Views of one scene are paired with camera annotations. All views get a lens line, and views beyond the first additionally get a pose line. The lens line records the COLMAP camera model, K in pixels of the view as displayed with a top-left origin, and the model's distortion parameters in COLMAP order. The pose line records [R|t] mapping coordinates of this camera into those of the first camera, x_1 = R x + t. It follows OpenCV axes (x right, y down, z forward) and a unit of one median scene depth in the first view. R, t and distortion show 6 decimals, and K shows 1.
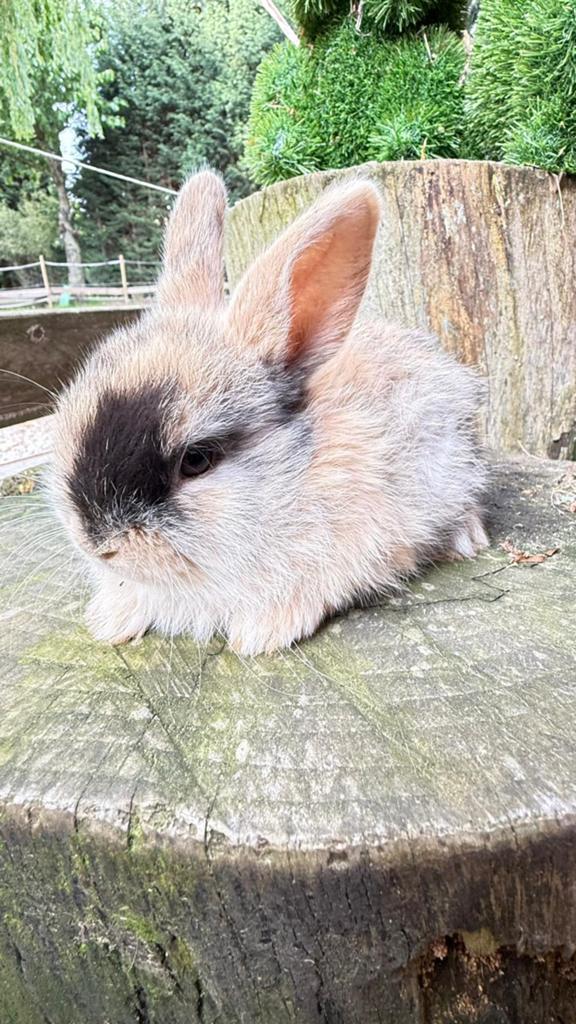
lens RADIAL K [[510.9, 0, 291.1], [0, 510.9, 493.7], [0, 0, 1]] dist [-0.008869, 0.006644]
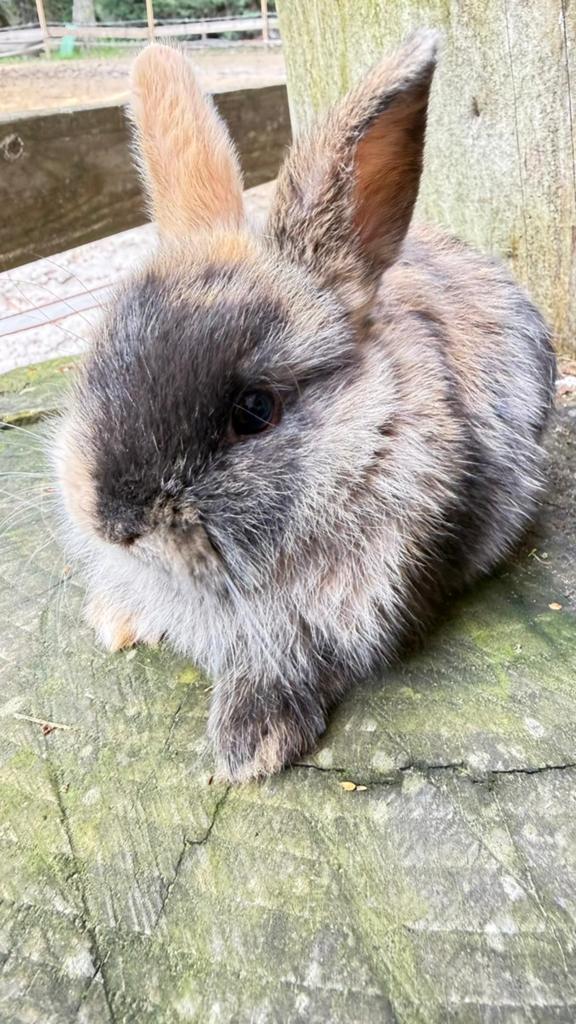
lens RADIAL K [[721.3, 0, 284.4], [0, 721.3, 426.1], [0, 0, 1]] dist [-0.013411, 0.015584]
pose [[0.991085, 0.063231, -0.117273, 0.017350], [-0.048121, 0.990674, 0.127469, -0.143997], [0.124239, -0.120690, 0.984885, 0.051665]]
